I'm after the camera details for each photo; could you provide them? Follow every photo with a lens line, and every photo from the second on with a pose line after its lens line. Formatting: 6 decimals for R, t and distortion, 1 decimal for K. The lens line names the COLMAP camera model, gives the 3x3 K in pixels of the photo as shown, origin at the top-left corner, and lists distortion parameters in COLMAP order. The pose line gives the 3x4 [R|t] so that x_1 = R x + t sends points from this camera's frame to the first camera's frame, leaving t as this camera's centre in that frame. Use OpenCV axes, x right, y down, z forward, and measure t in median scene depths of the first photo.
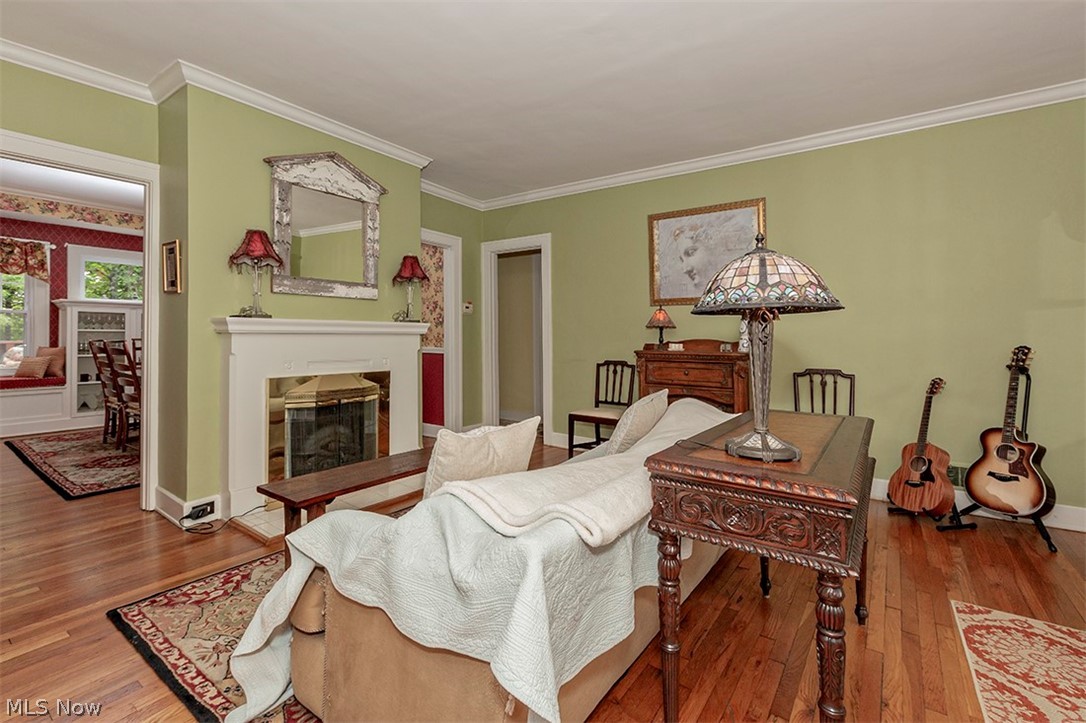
lens RADIAL K [[493.8, 0, 545.8], [0, 493.8, 341.2], [0, 0, 1]] dist [-0.031680, -0.000921]
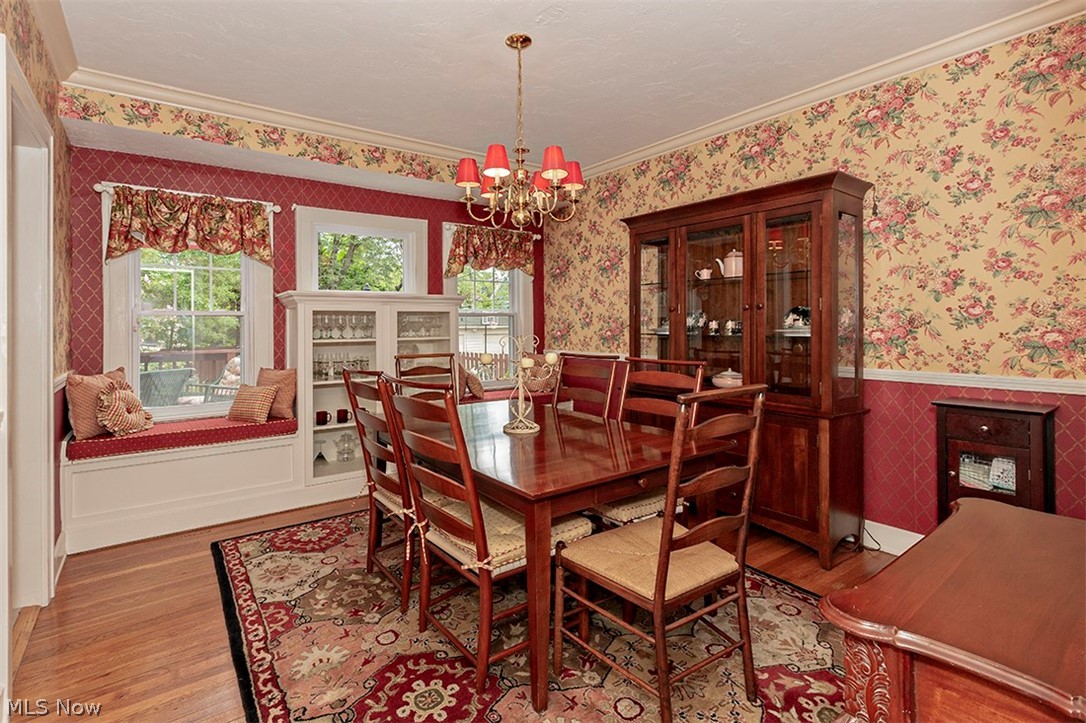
lens RADIAL K [[493.8, 0, 523.0], [0, 493.8, 327.2], [0, 0, 1]] dist [-0.031680, -0.000921]
pose [[0.946233, -0.012266, -0.323255, -0.520193], [0.010956, 0.999923, -0.005871, -0.034114], [0.323302, 0.002014, 0.946294, 0.493183]]
